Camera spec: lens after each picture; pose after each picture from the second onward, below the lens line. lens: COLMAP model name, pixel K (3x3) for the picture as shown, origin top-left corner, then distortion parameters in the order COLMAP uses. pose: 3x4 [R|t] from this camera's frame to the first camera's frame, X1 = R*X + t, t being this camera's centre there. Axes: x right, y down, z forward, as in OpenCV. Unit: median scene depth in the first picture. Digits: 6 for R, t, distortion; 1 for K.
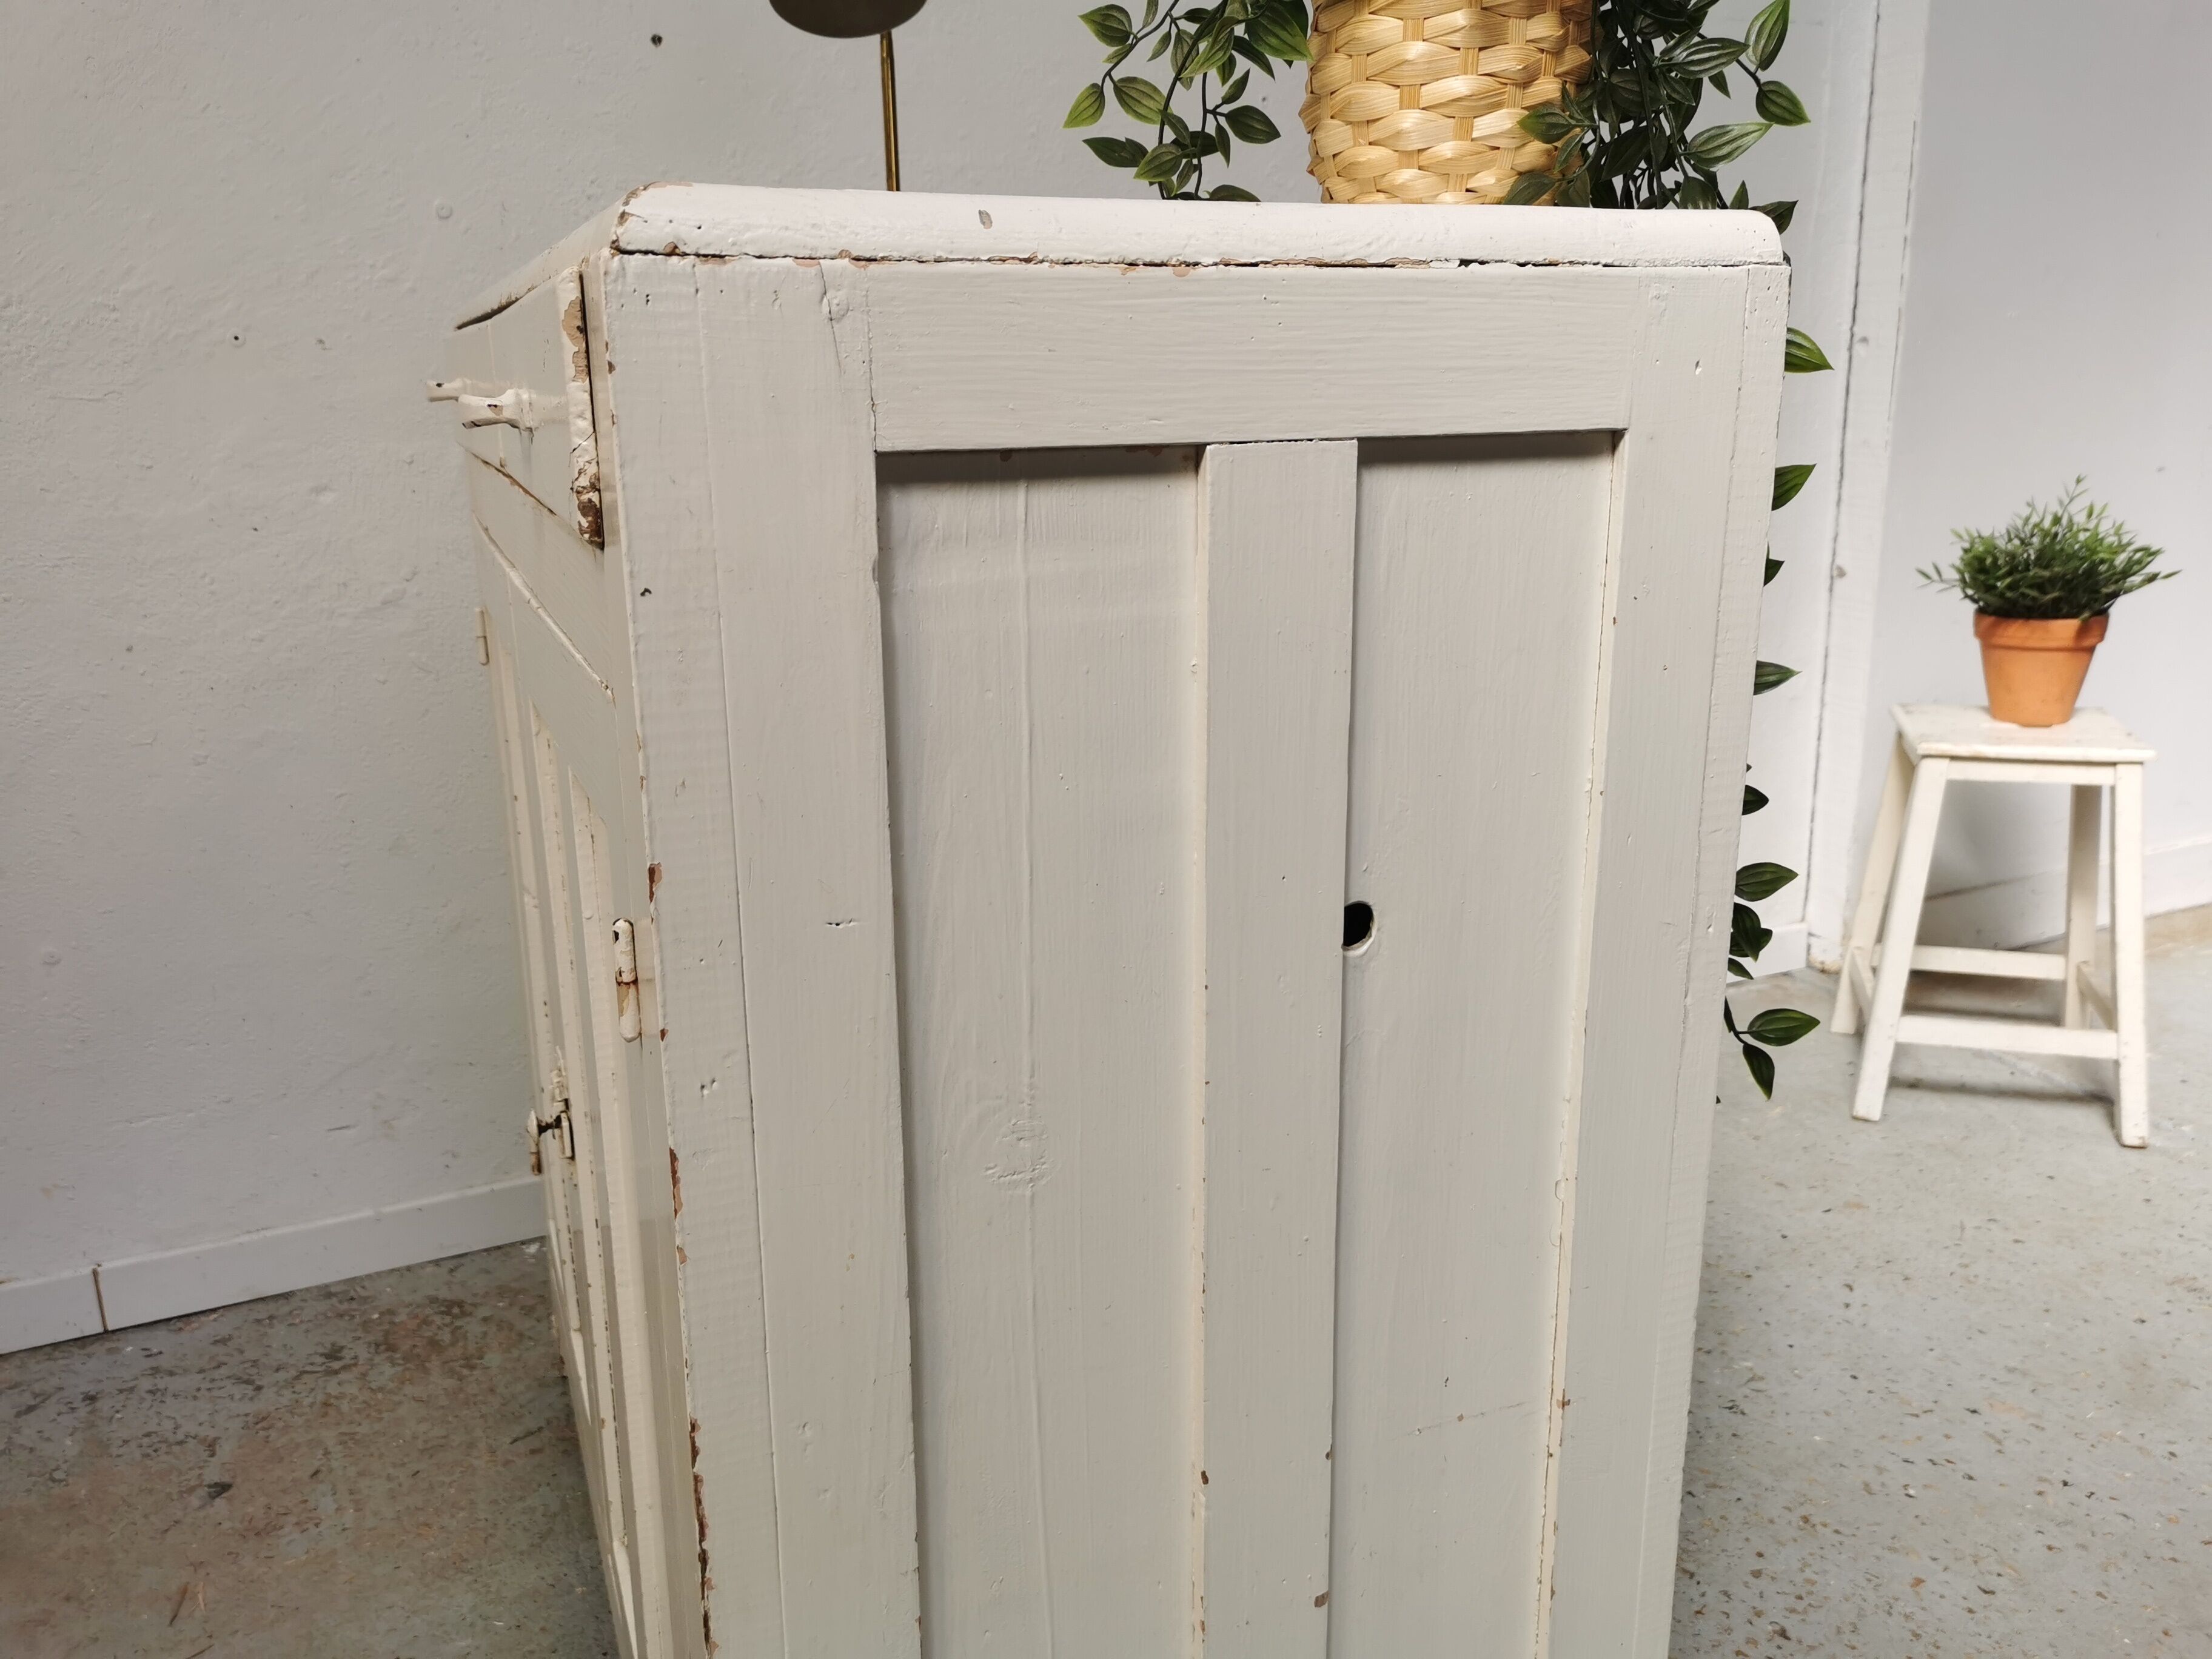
lens RADIAL K [[1719.9, 0, 1118.4], [0, 1719.9, 834.1], [0, 0, 1]] dist [0.041493, -0.039928]
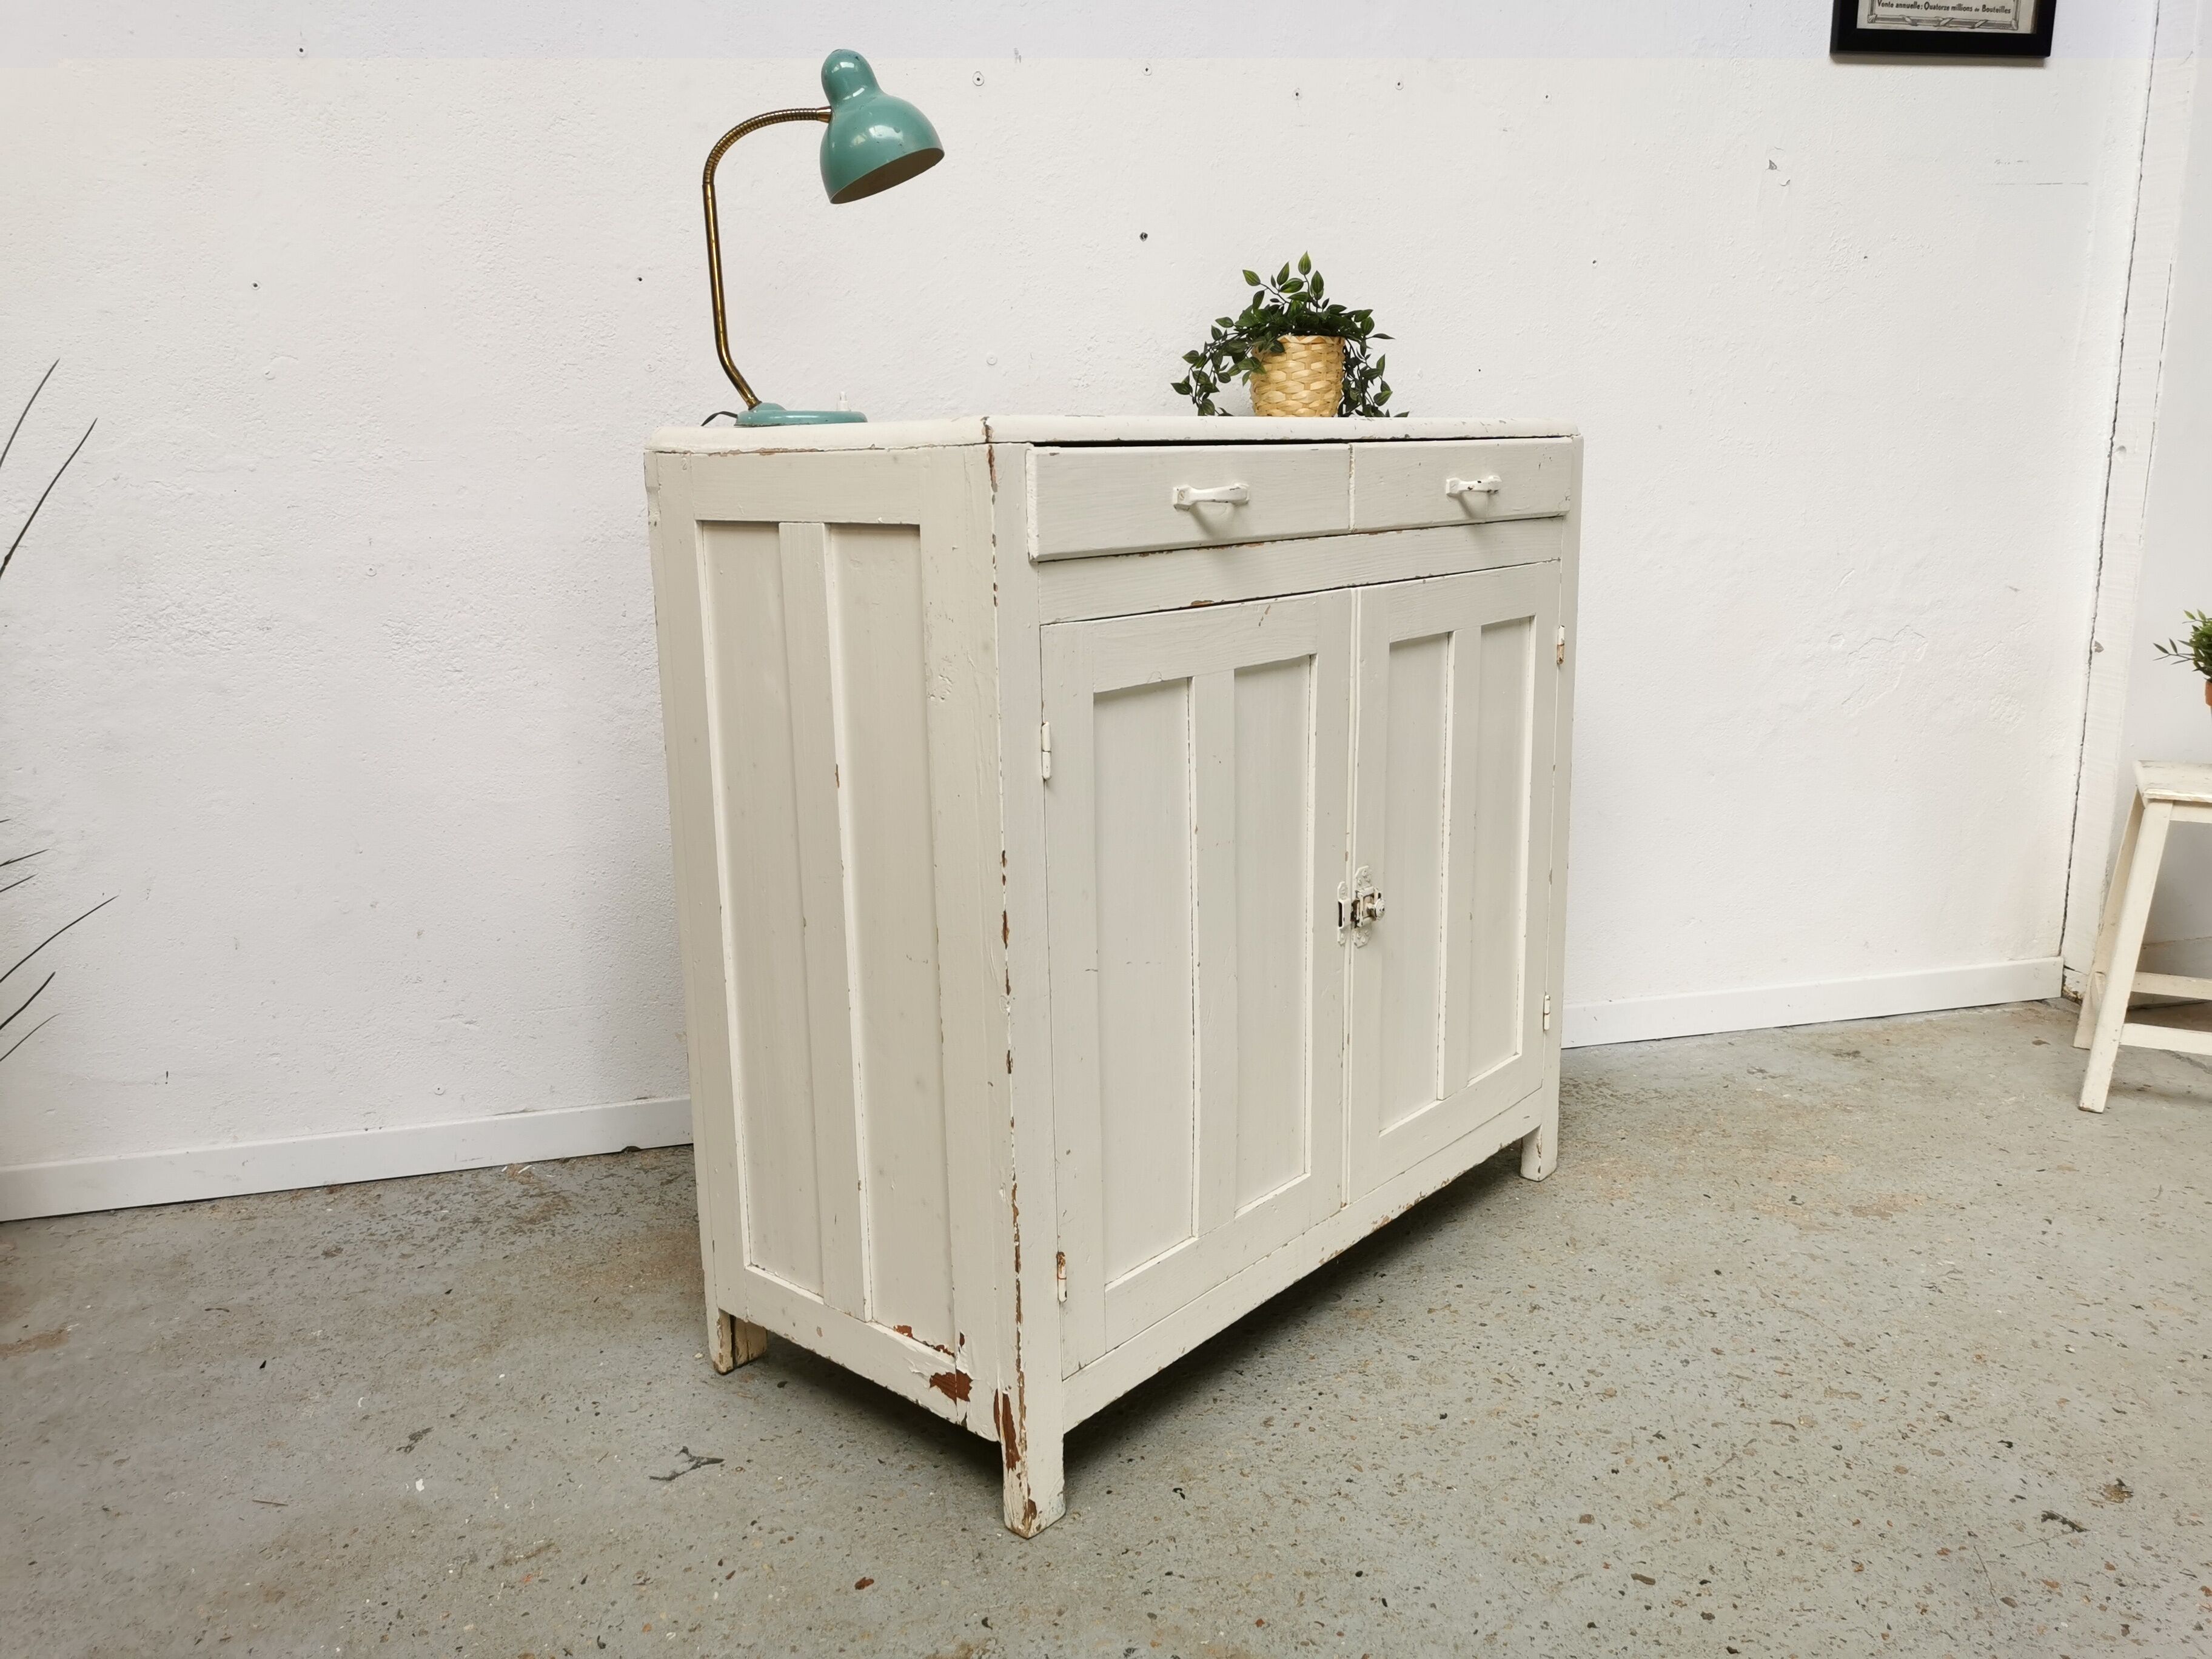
lens RADIAL K [[1719.9, 0, 1106.8], [0, 1719.9, 828.5], [0, 0, 1]] dist [0.041493, -0.039928]
pose [[0.983737, 0.046801, -0.173411, -0.032681], [-0.054577, 0.997694, -0.040351, 0.071584], [0.171122, 0.049159, 0.984023, -0.335629]]
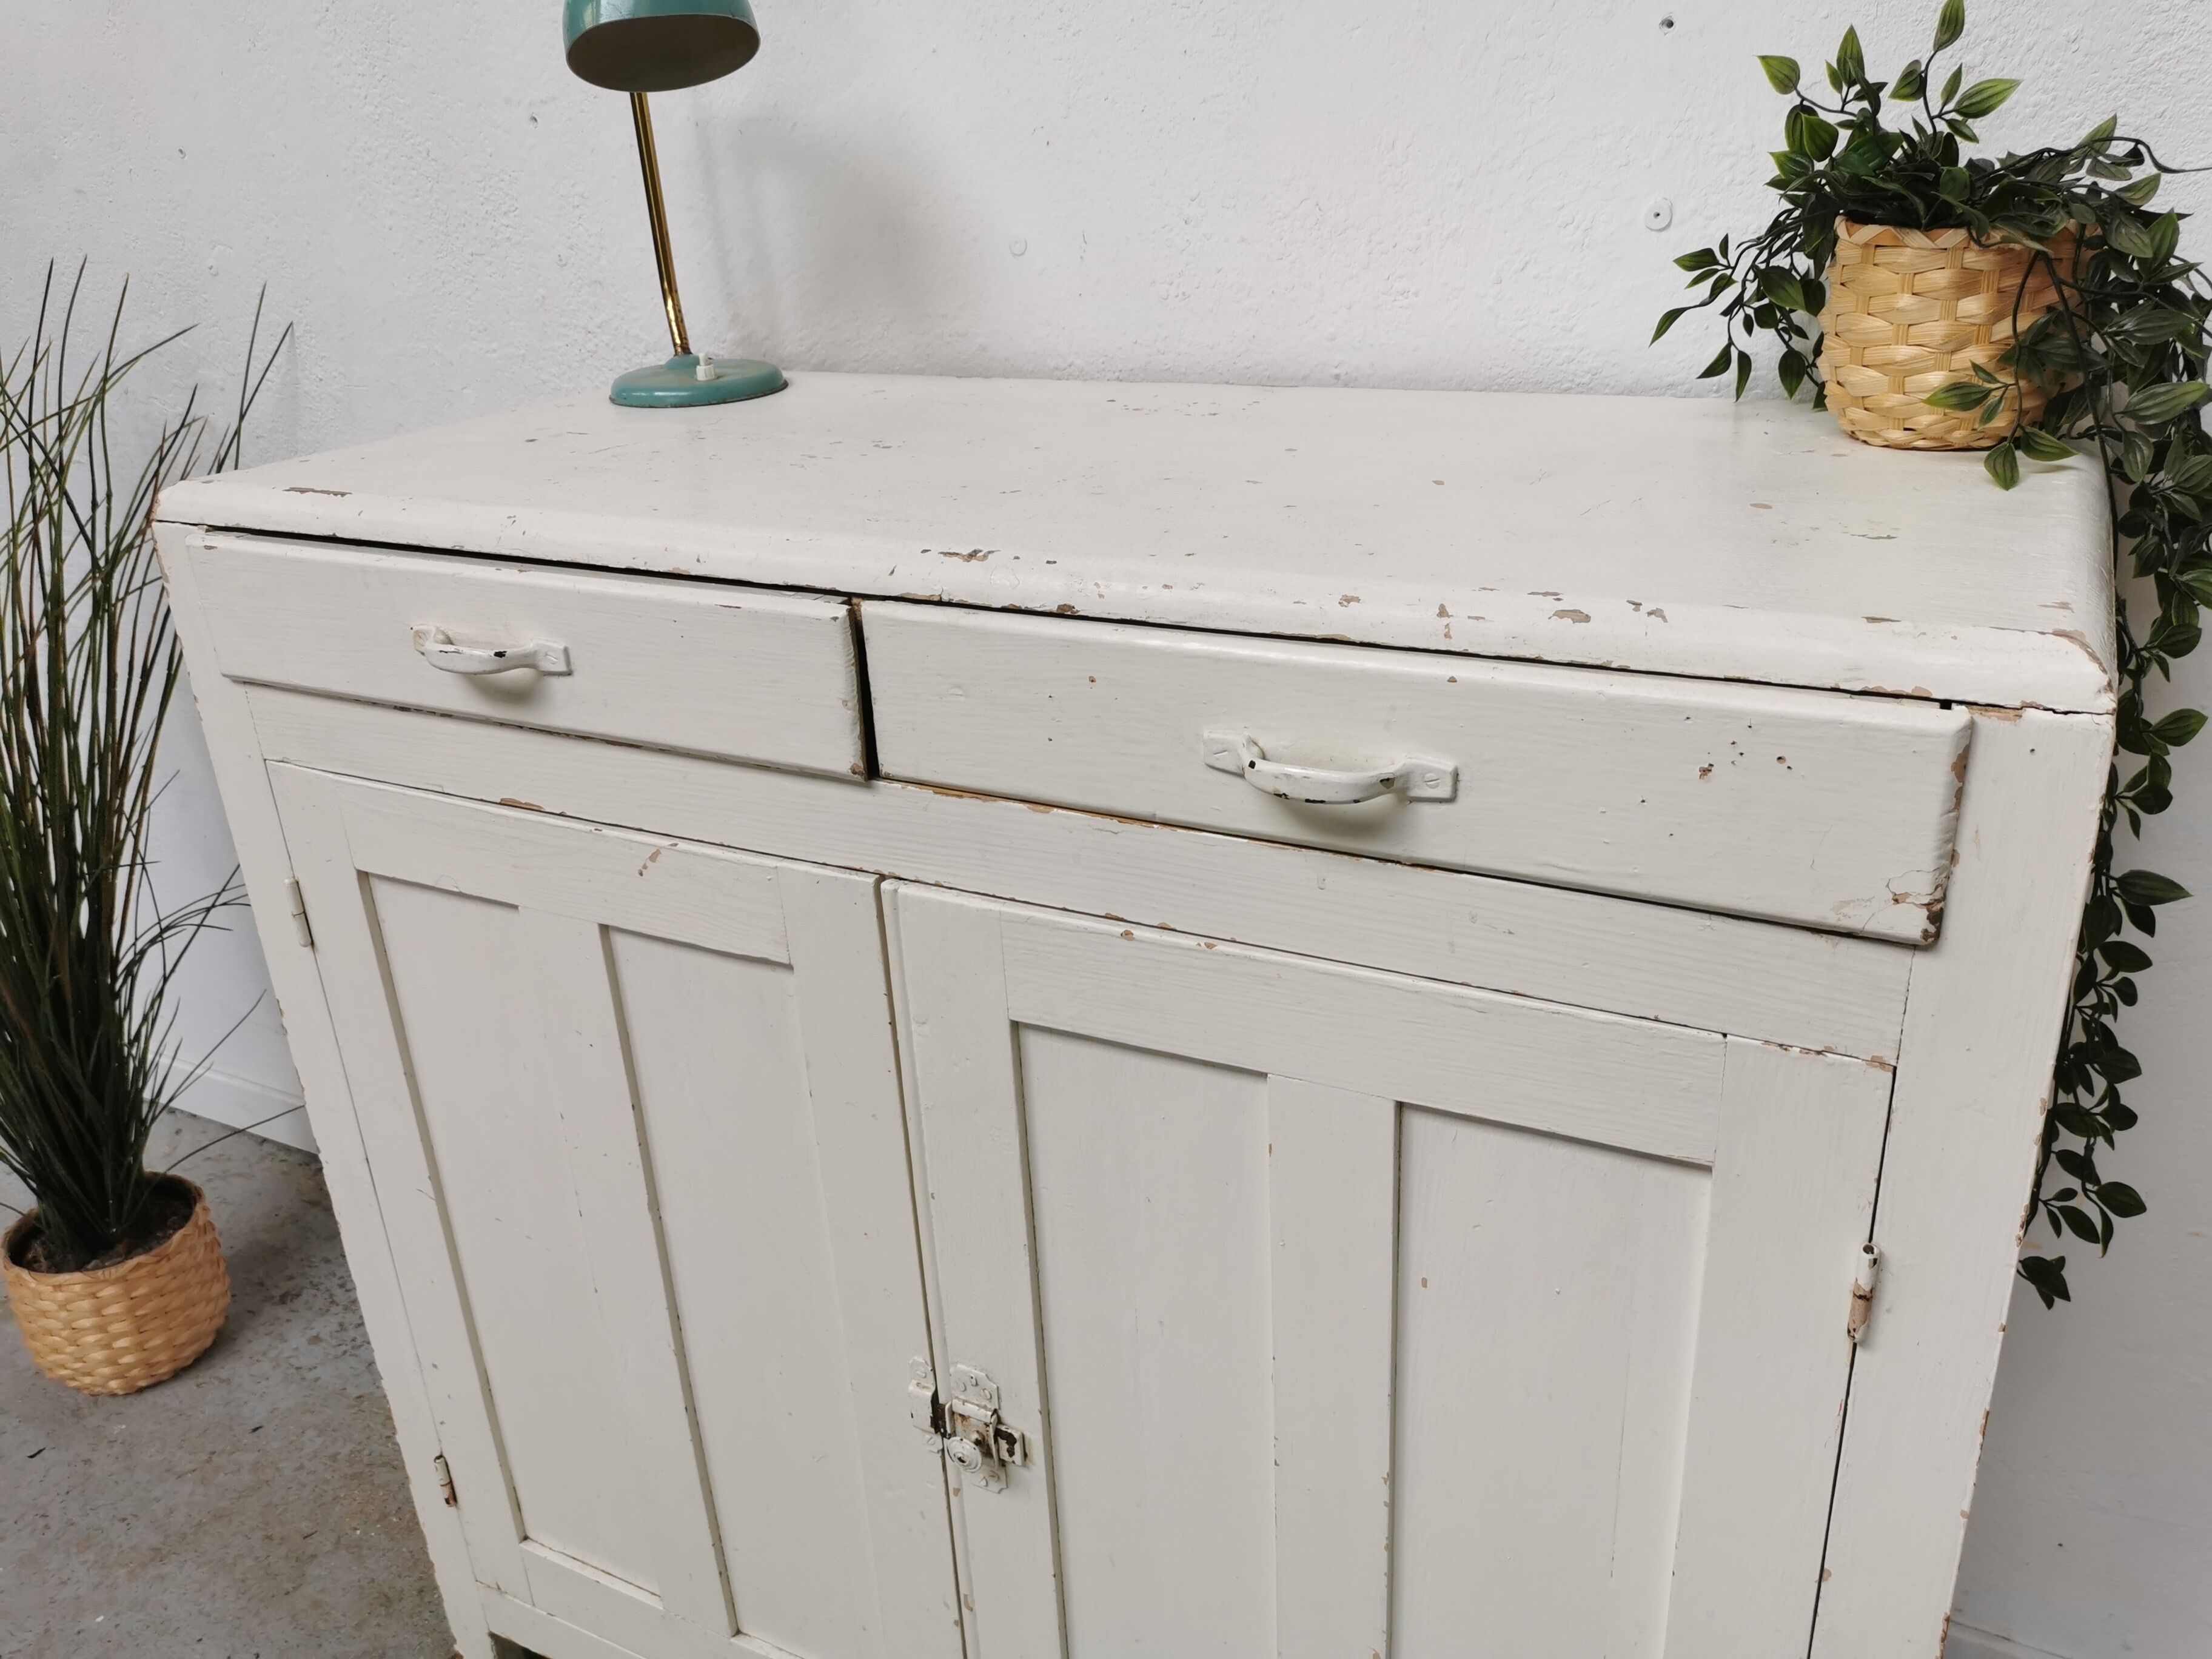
lens RADIAL K [[1719.9, 0, 1088.2], [0, 1719.9, 823.6], [0, 0, 1]] dist [0.041493, -0.039928]
pose [[0.605591, 0.305961, -0.734607, 0.247046], [-0.171211, 0.951609, 0.255200, -0.299046], [0.777140, -0.028774, 0.628670, 0.511840]]
